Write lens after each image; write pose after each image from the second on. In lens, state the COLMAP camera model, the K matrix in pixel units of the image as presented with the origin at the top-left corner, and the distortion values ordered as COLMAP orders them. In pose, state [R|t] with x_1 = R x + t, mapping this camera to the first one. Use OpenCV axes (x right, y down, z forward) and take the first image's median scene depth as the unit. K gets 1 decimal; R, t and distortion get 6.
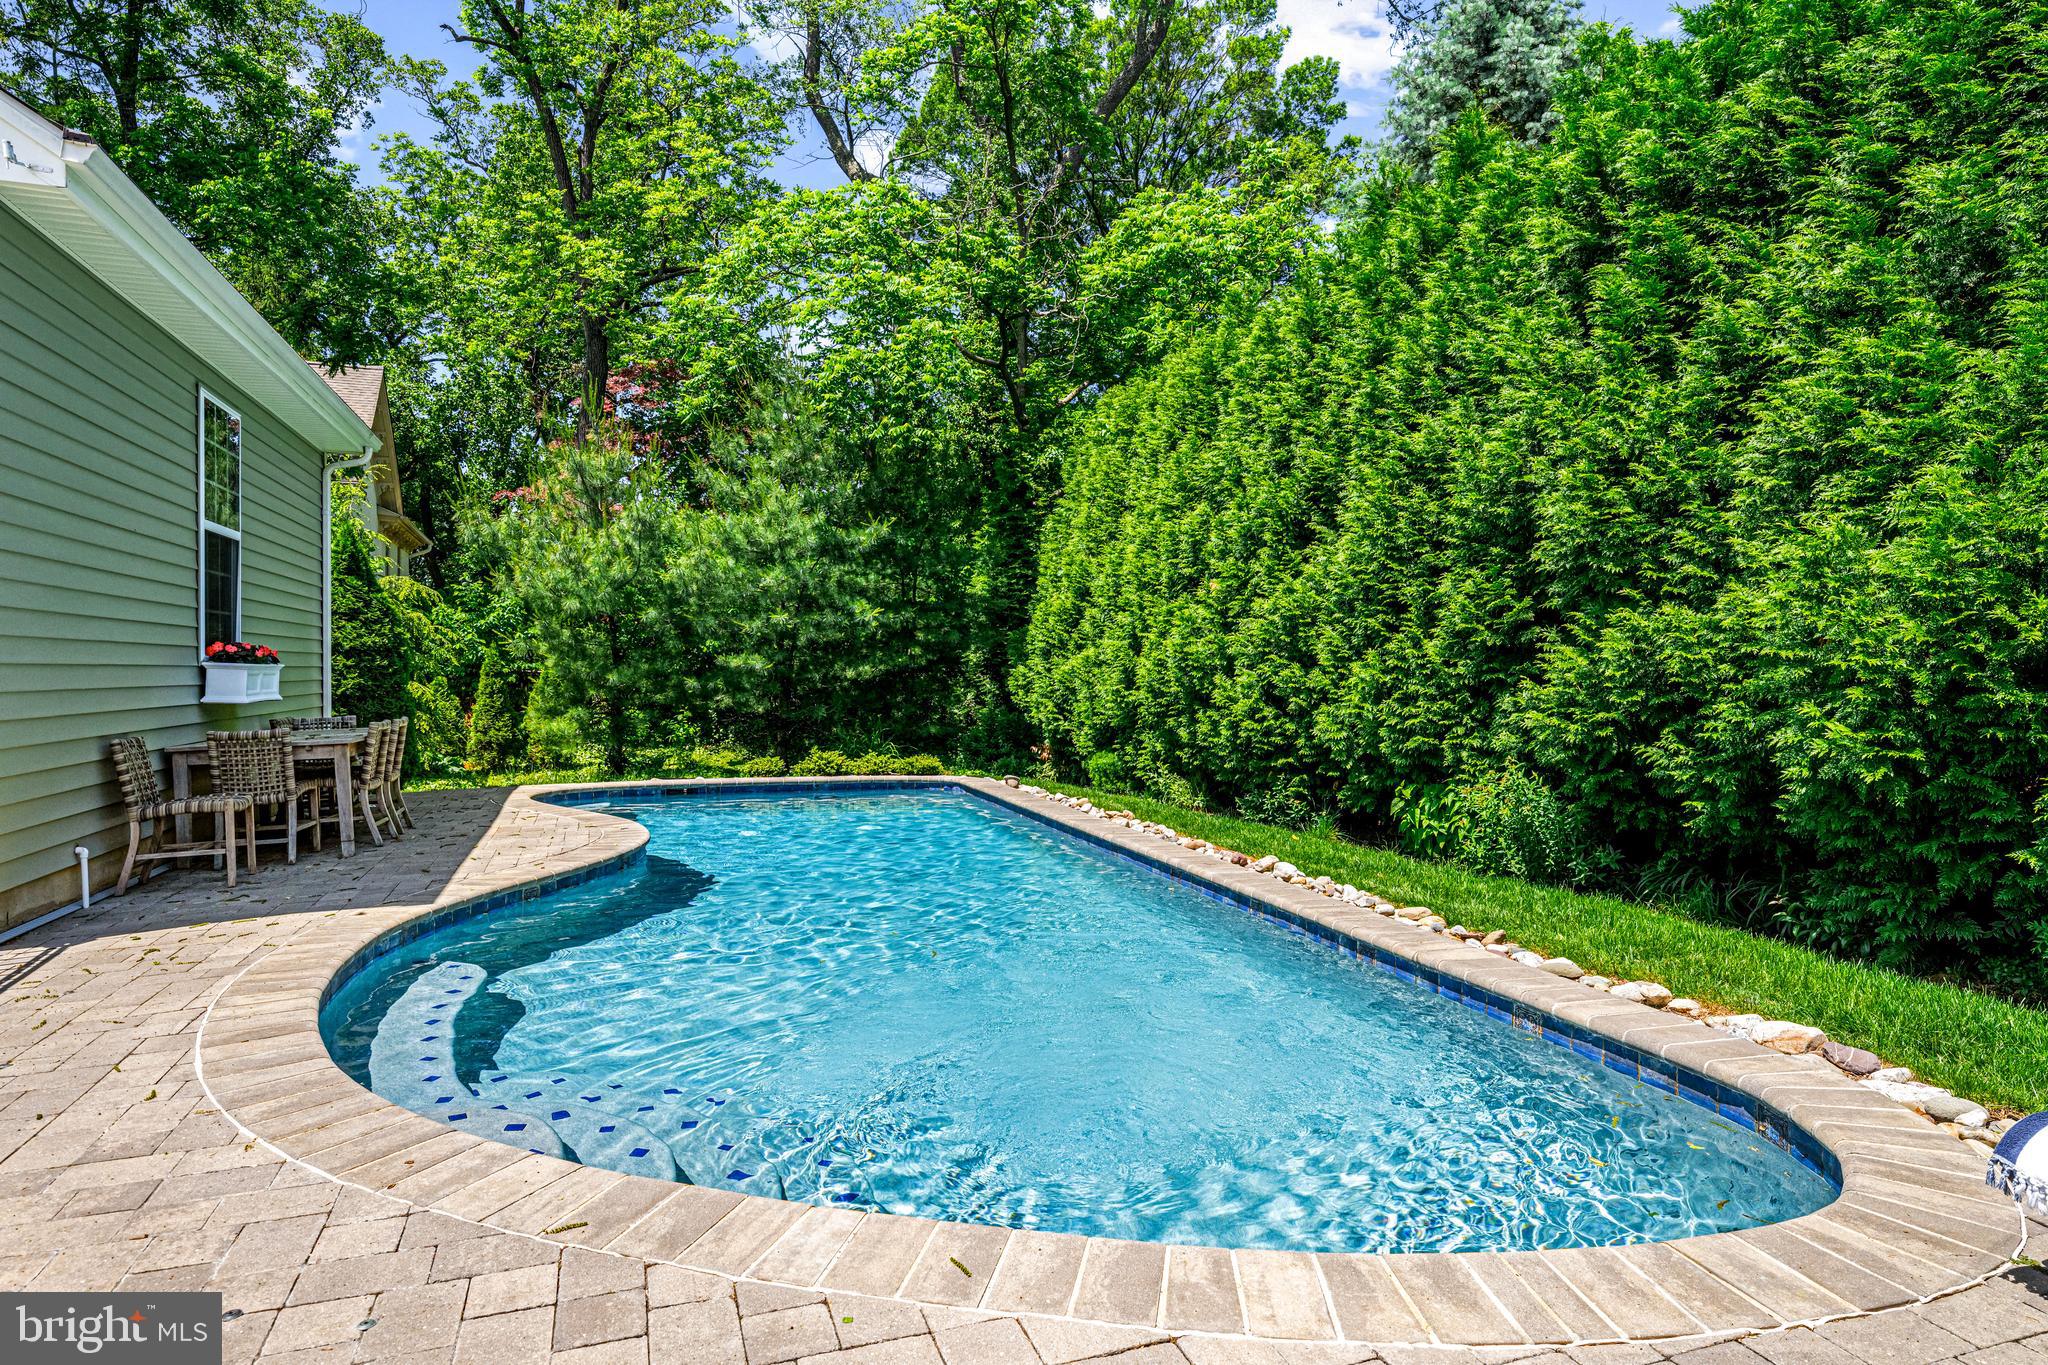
lens RADIAL K [[1137.6, 0, 1022.0], [0, 1137.6, 701.3], [0, 0, 1]] dist [-0.004625, 0.000718]
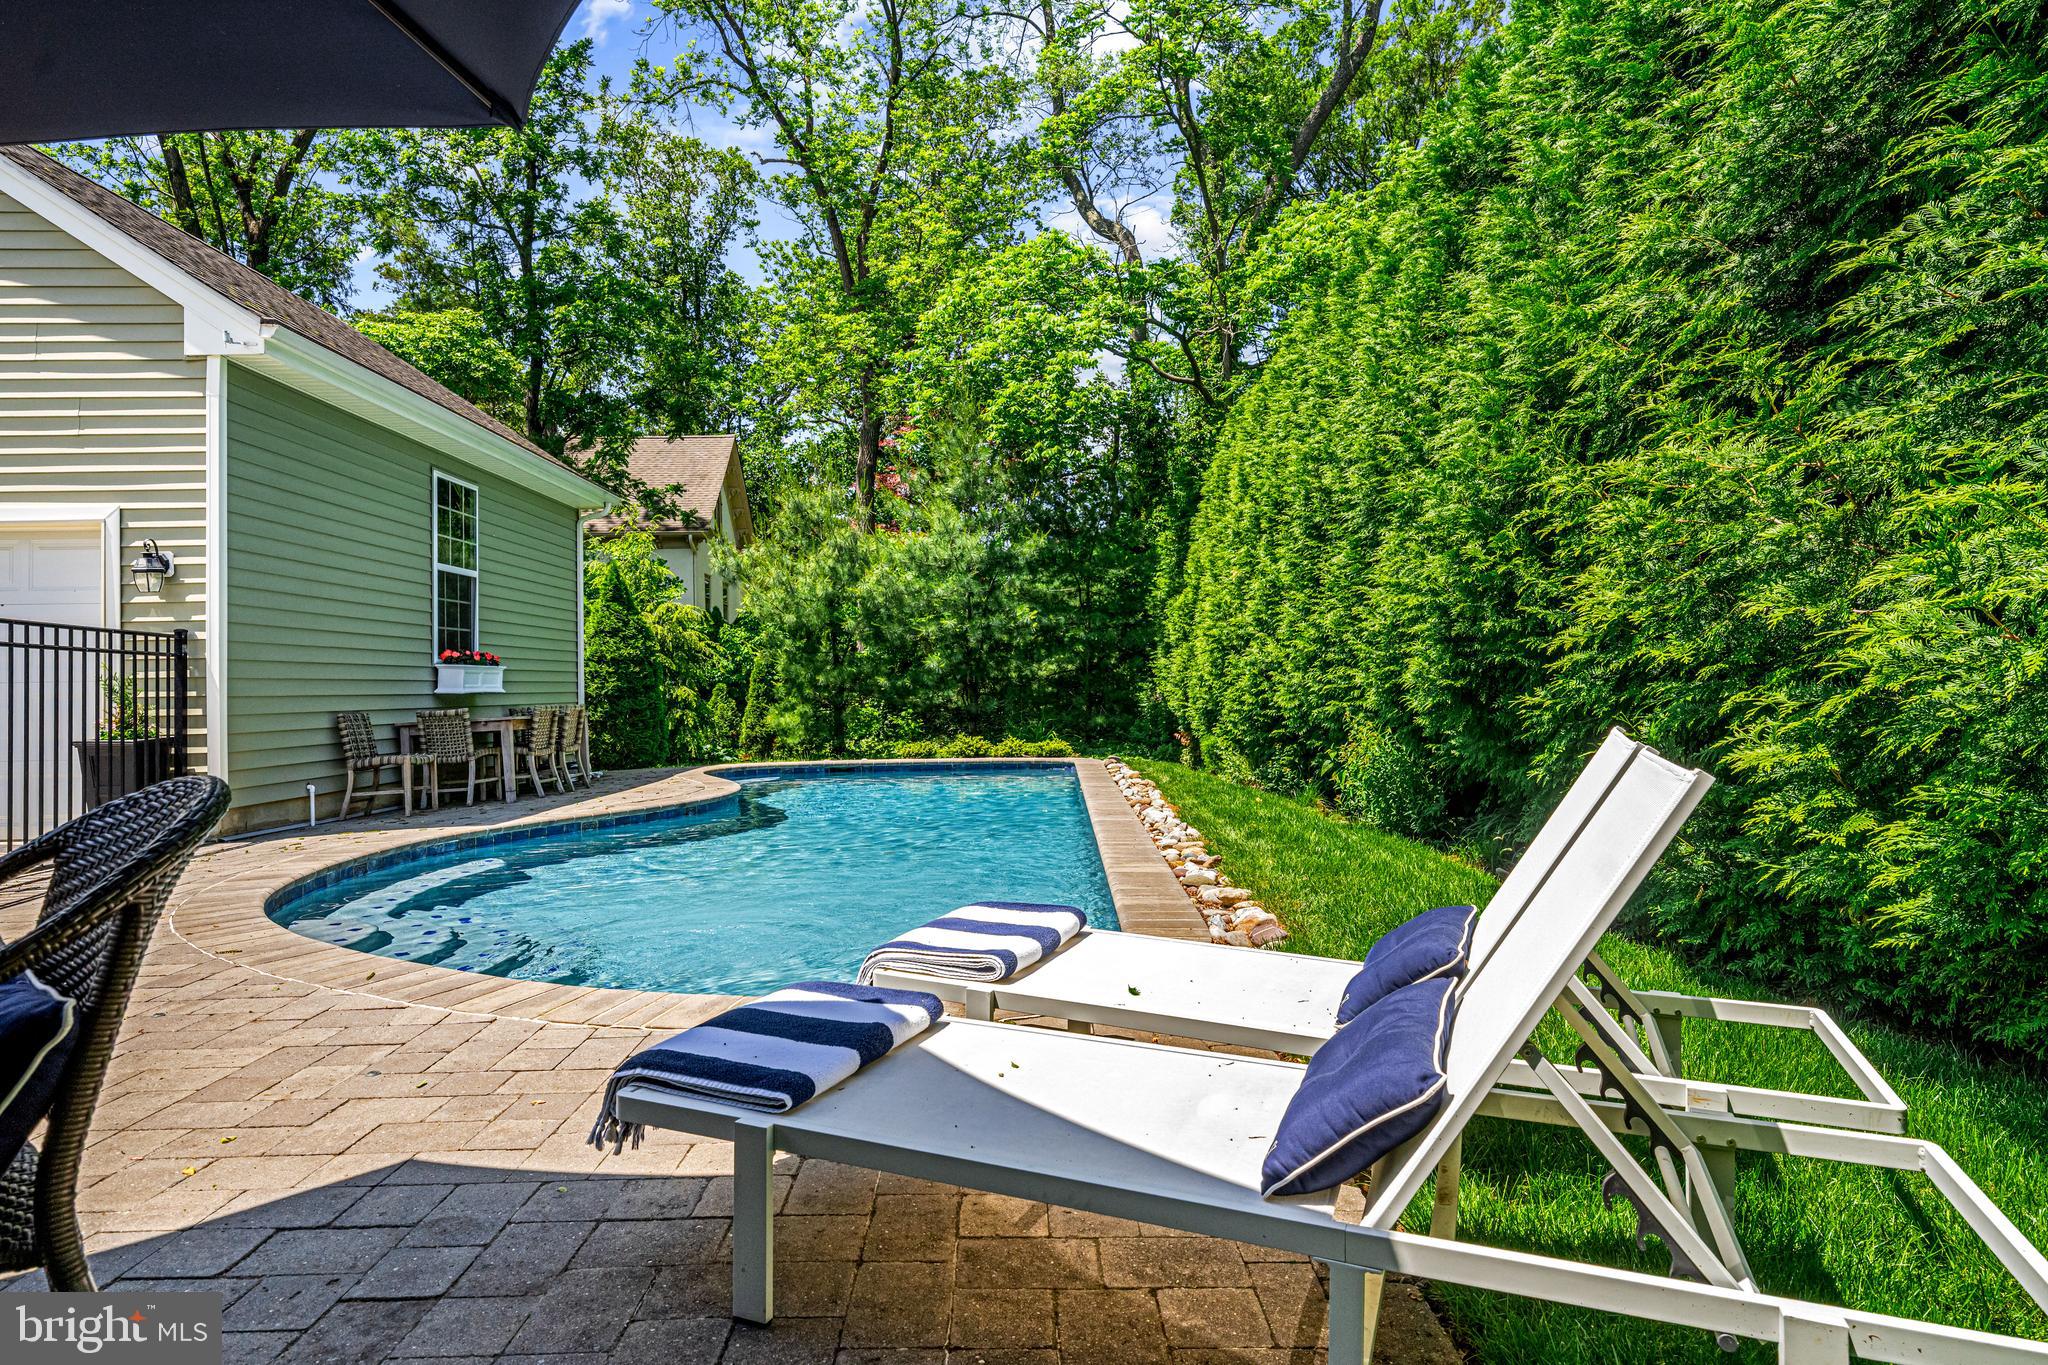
lens RADIAL K [[1104.7, 0, 1024.7], [0, 1104.7, 669.3], [0, 0, 1]] dist [0.001953, -0.000762]
pose [[0.951351, -0.027537, -0.306875, 0.226901], [0.015896, 0.999058, -0.040370, 0.022418], [0.307698, 0.033528, 0.950893, -0.042045]]
